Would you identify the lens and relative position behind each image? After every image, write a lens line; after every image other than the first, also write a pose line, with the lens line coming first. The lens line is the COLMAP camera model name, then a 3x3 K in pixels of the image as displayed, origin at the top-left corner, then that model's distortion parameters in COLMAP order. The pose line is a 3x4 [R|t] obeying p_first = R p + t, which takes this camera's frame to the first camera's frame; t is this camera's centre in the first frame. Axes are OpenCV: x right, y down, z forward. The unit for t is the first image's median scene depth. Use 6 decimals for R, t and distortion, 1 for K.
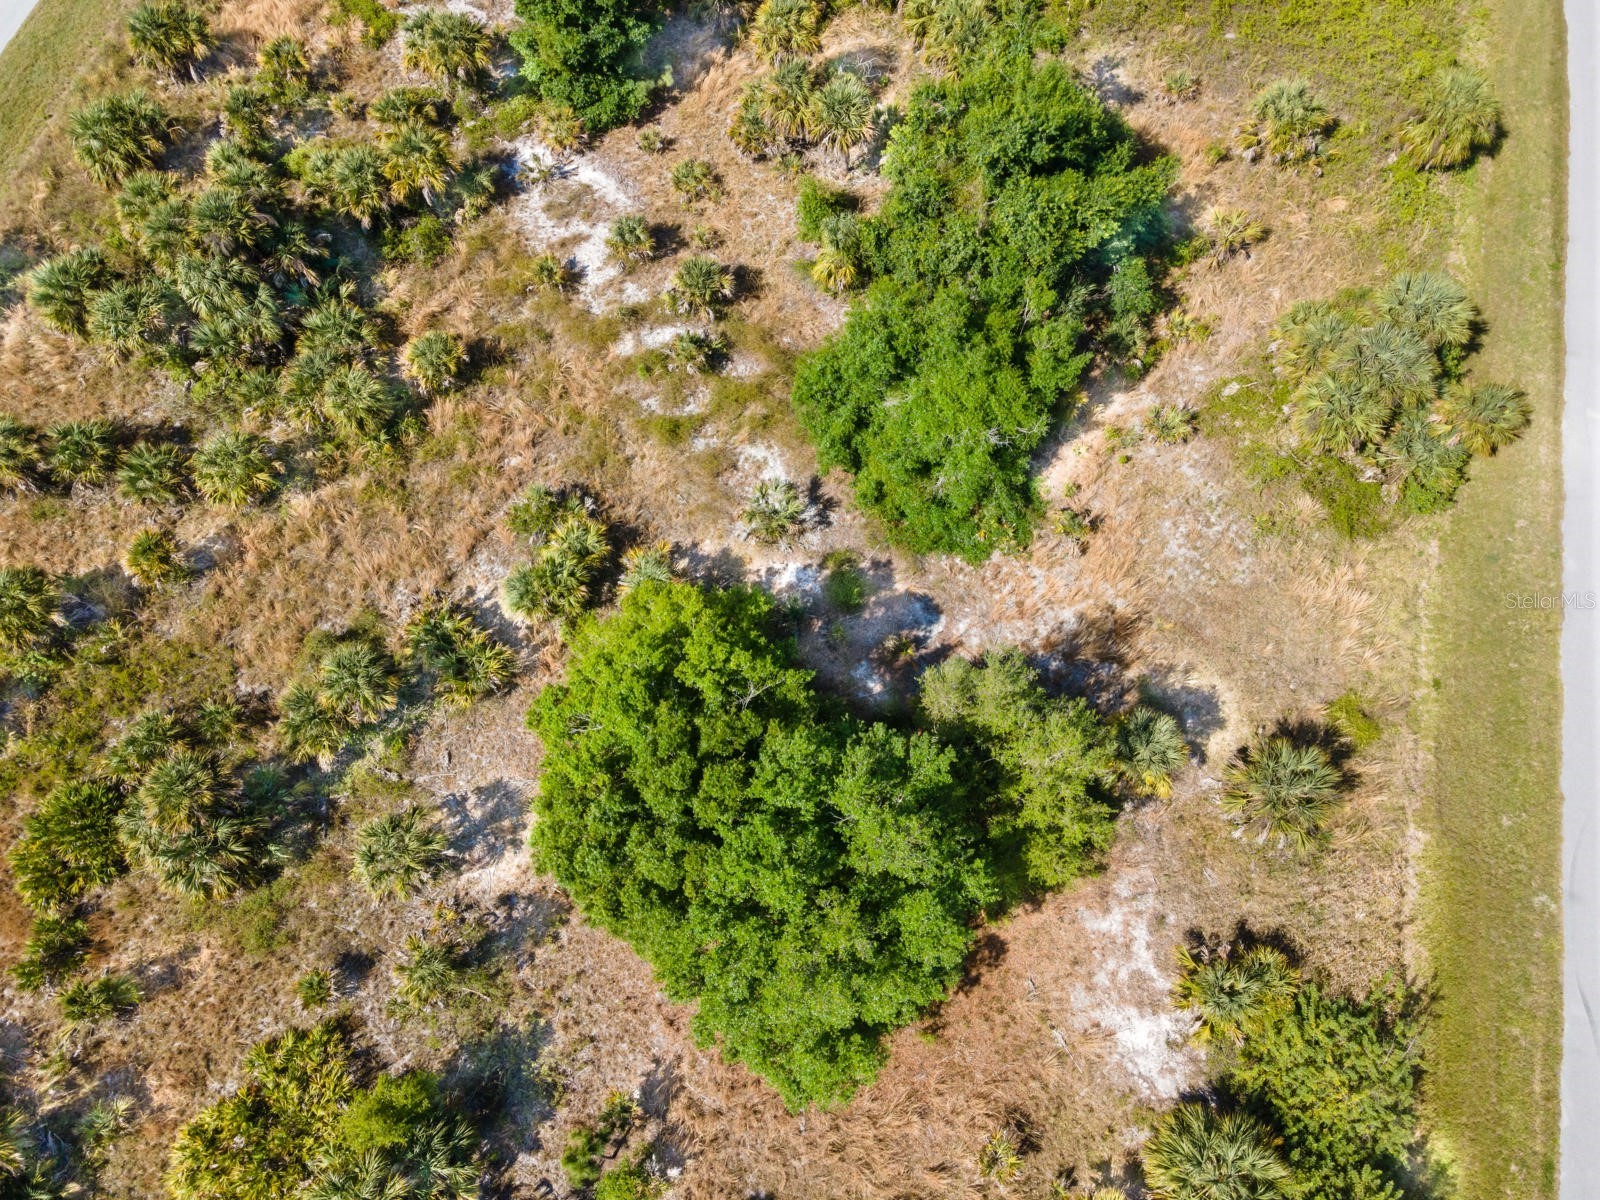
lens RADIAL K [[1198.4, 0, 800.0], [0, 1198.4, 600.0], [0, 0, 1]] dist [0.006351, 0.000138]
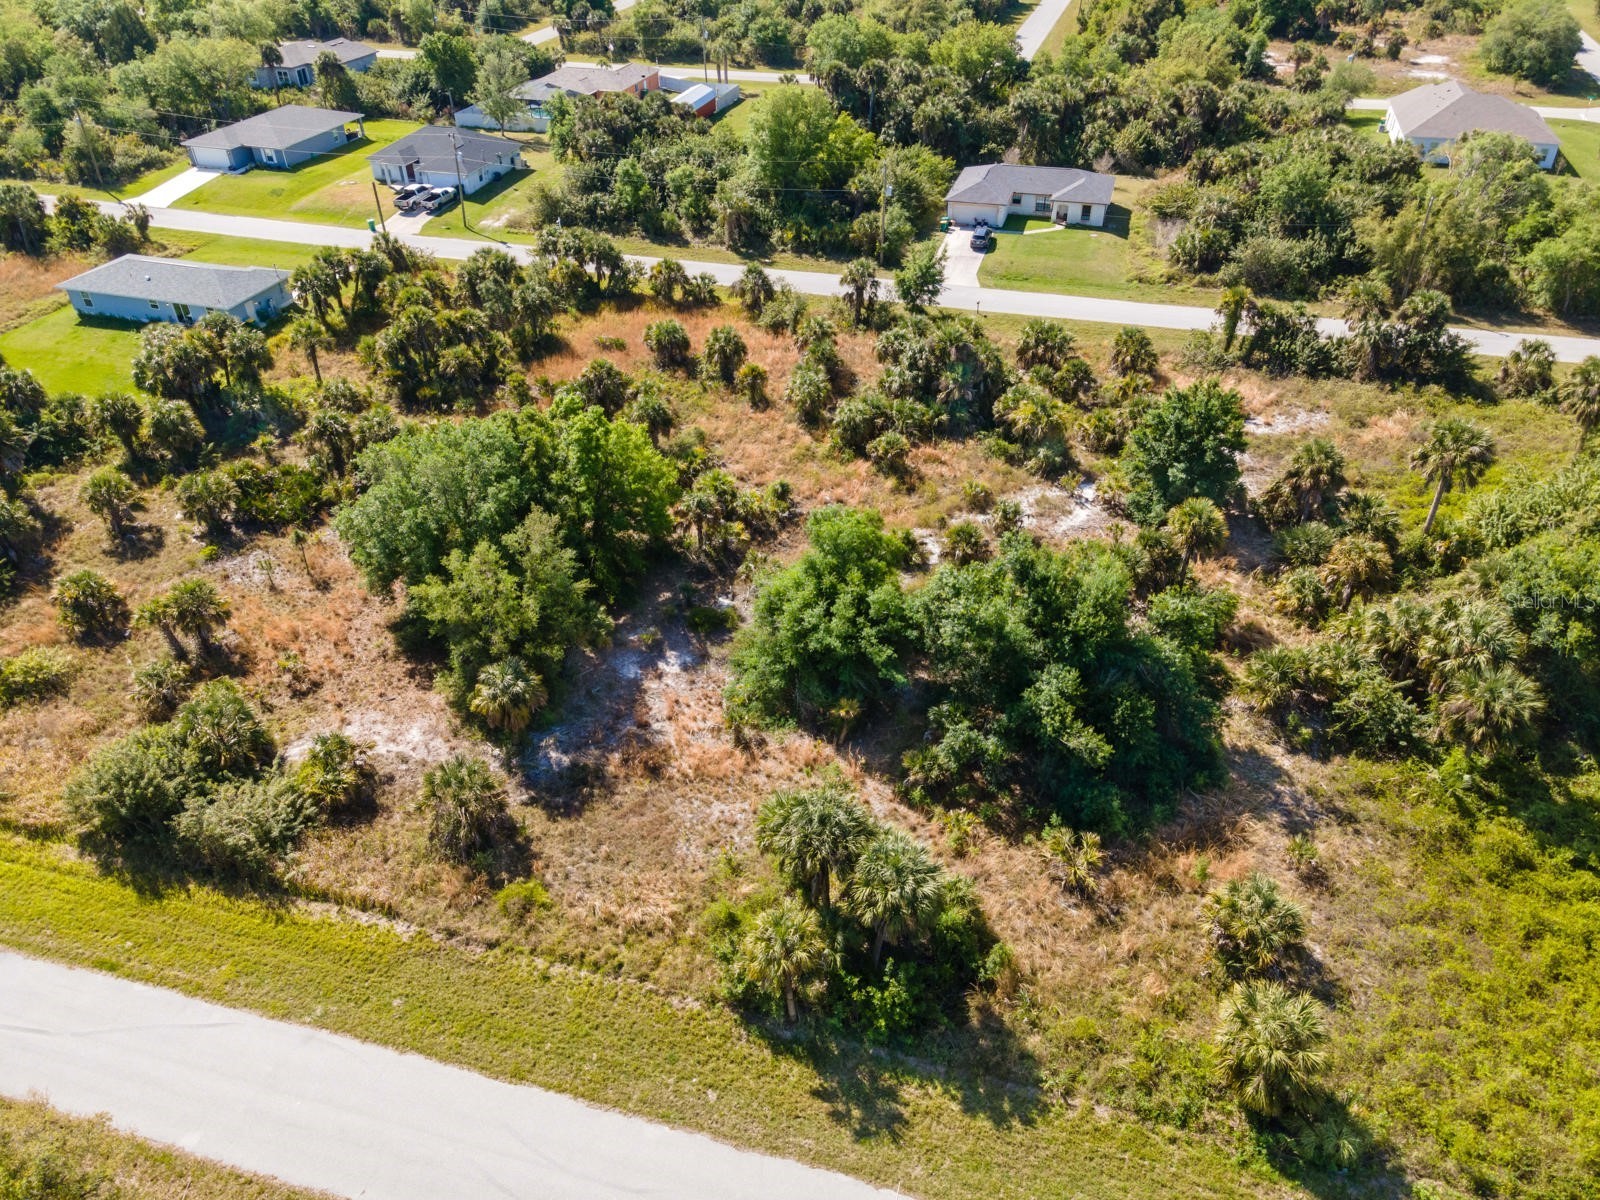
lens RADIAL K [[1168.1, 0, 795.3], [0, 1168.1, 612.7], [0, 0, 1]] dist [-0.004300, 0.082070]
pose [[-0.031522, 0.608789, -0.792706, 1.018172], [-0.907577, 0.314802, 0.277855, -0.445376], [0.418700, 0.728200, 0.542600, 0.303839]]
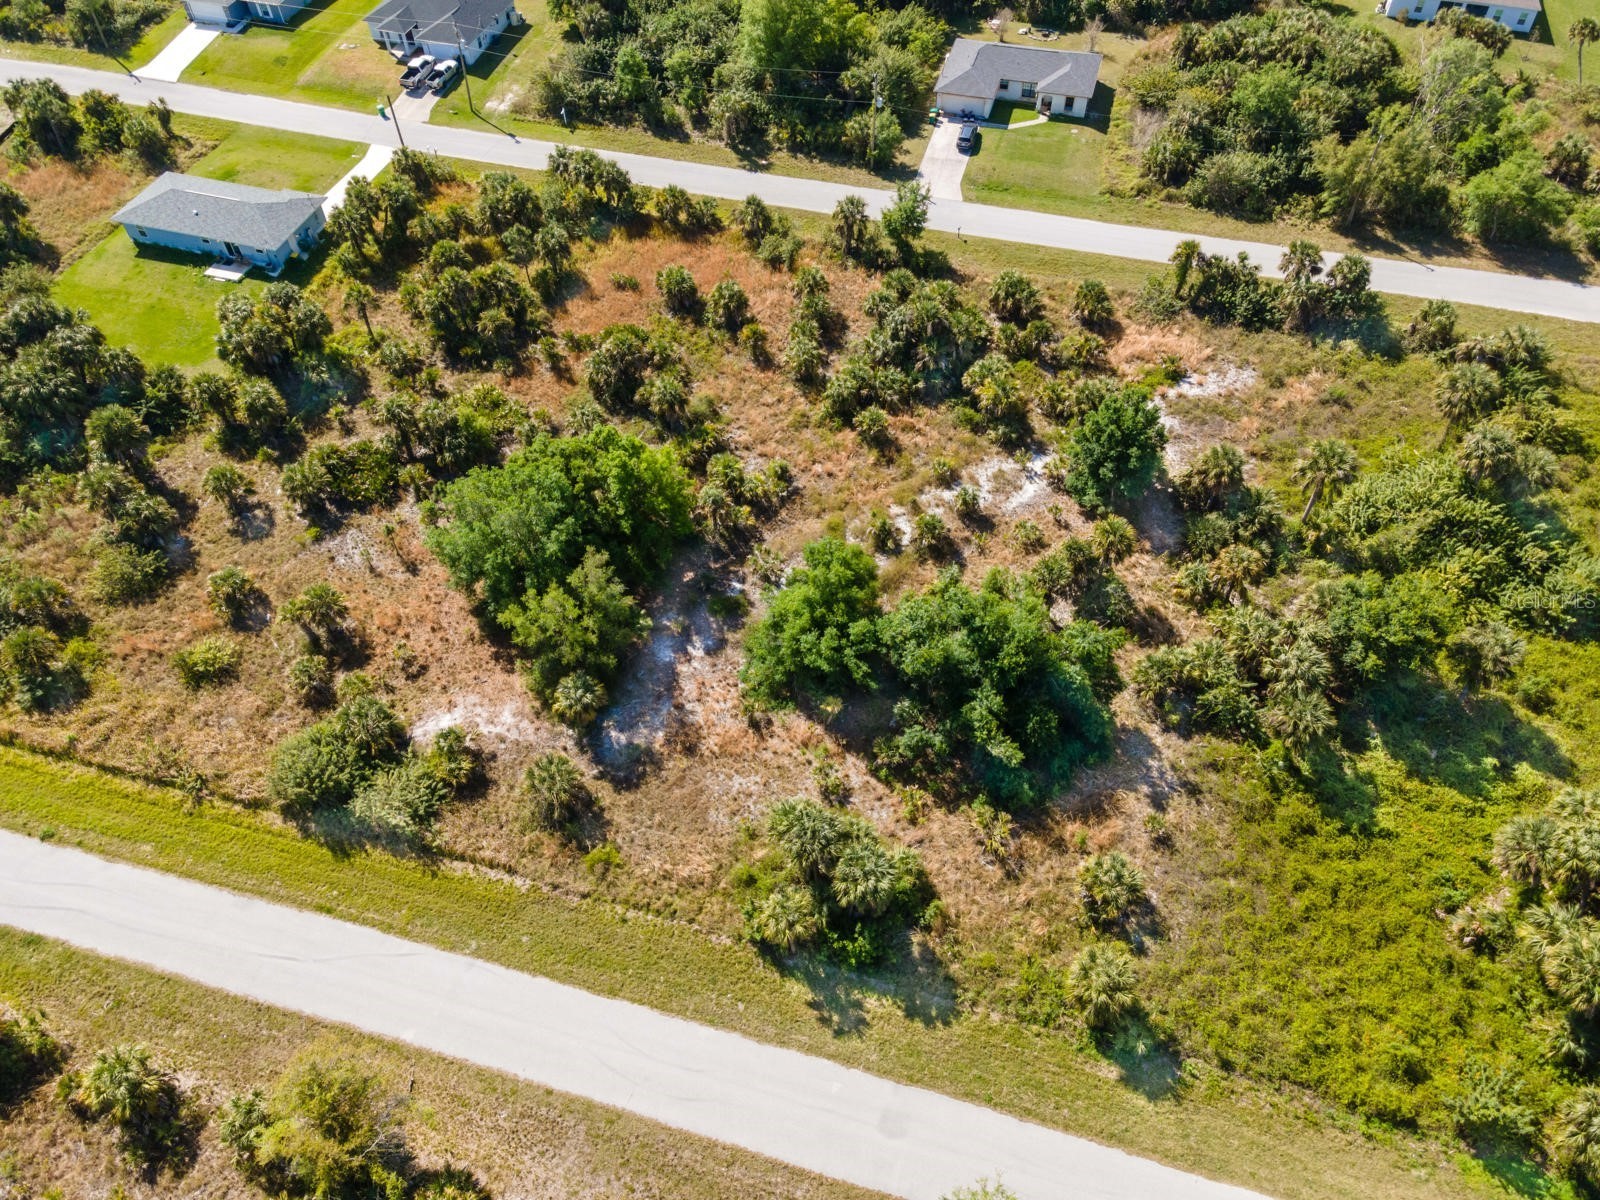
lens RADIAL K [[1168.1, 0, 795.3], [0, 1168.1, 612.7], [0, 0, 1]] dist [-0.004300, 0.082070]
pose [[-0.025819, 0.789704, -0.612945, 1.008534], [-0.907639, 0.238451, 0.345446, -0.641061], [0.418957, 0.565252, 0.710609, -0.127373]]
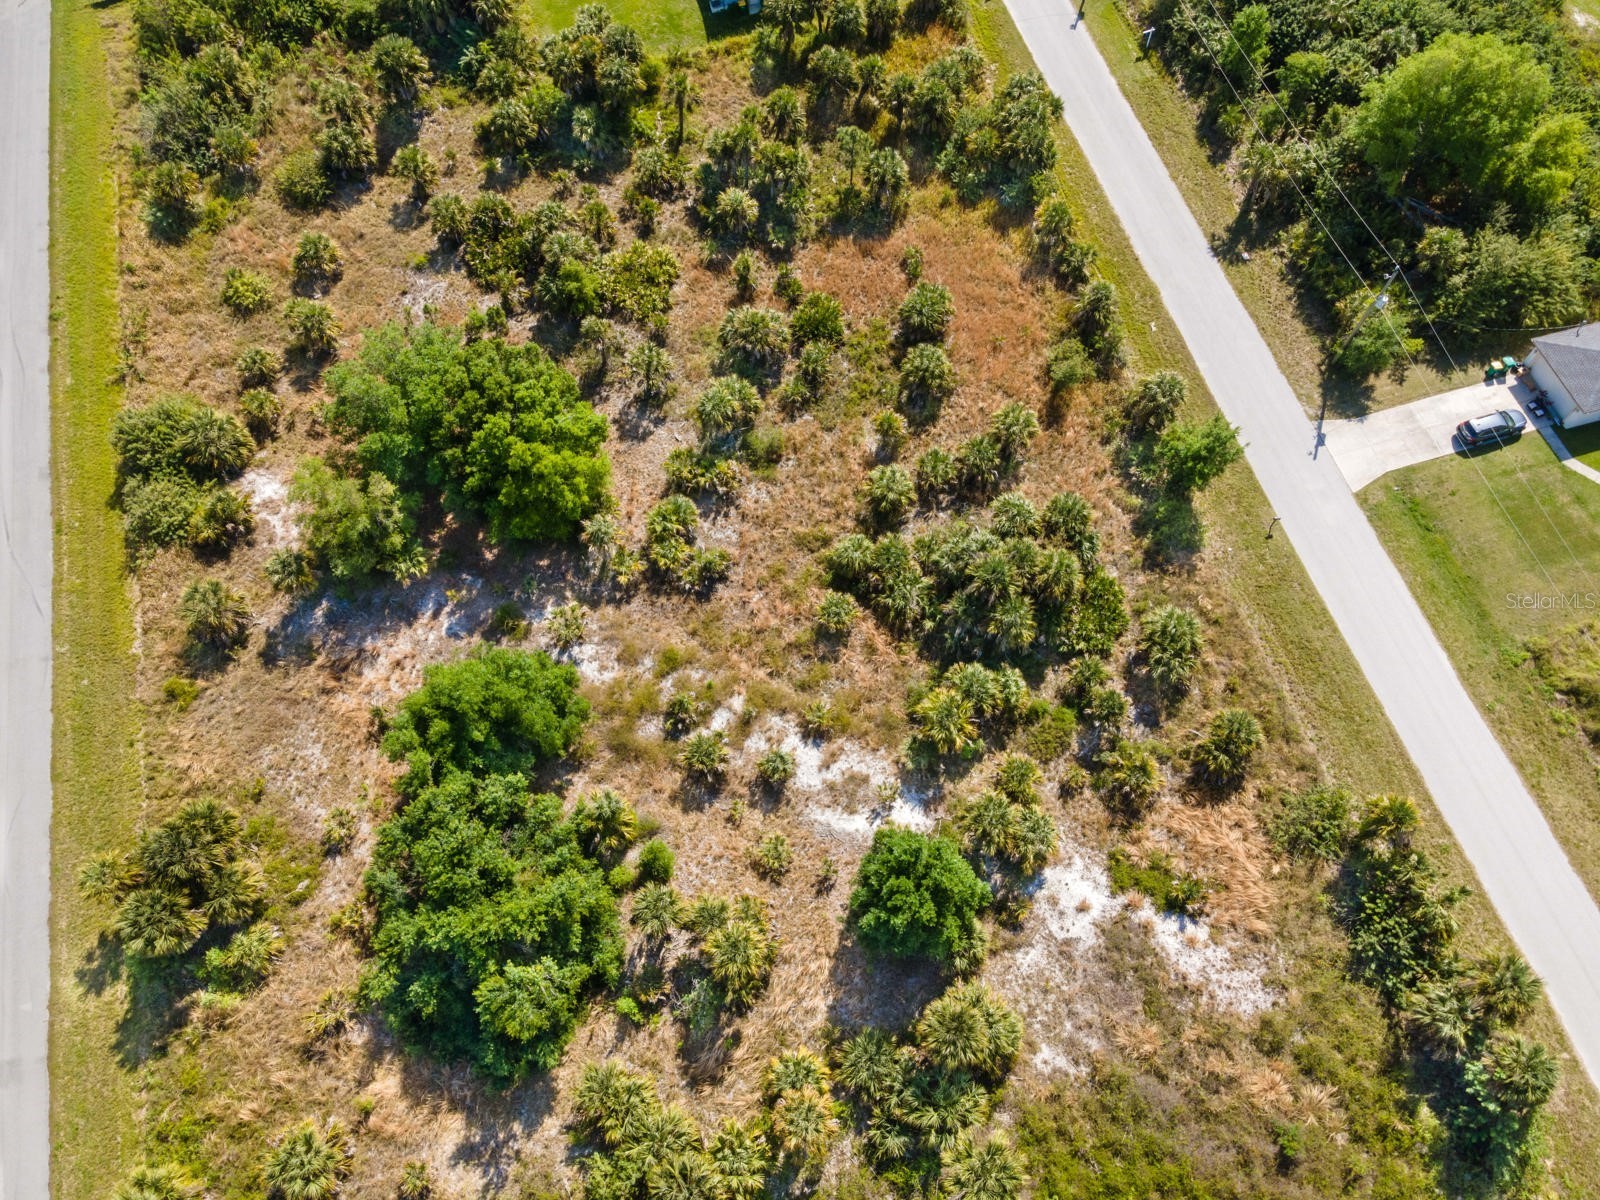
lens RADIAL K [[1194.5, 0, 805.1], [0, 1194.5, 602.2], [0, 0, 1]] dist [0.038494, 0.007624]
pose [[-0.863421, 0.469777, -0.183883, -0.016376], [-0.440822, -0.525318, 0.727816, -1.236214], [0.245315, 0.709472, 0.660659, 0.045864]]
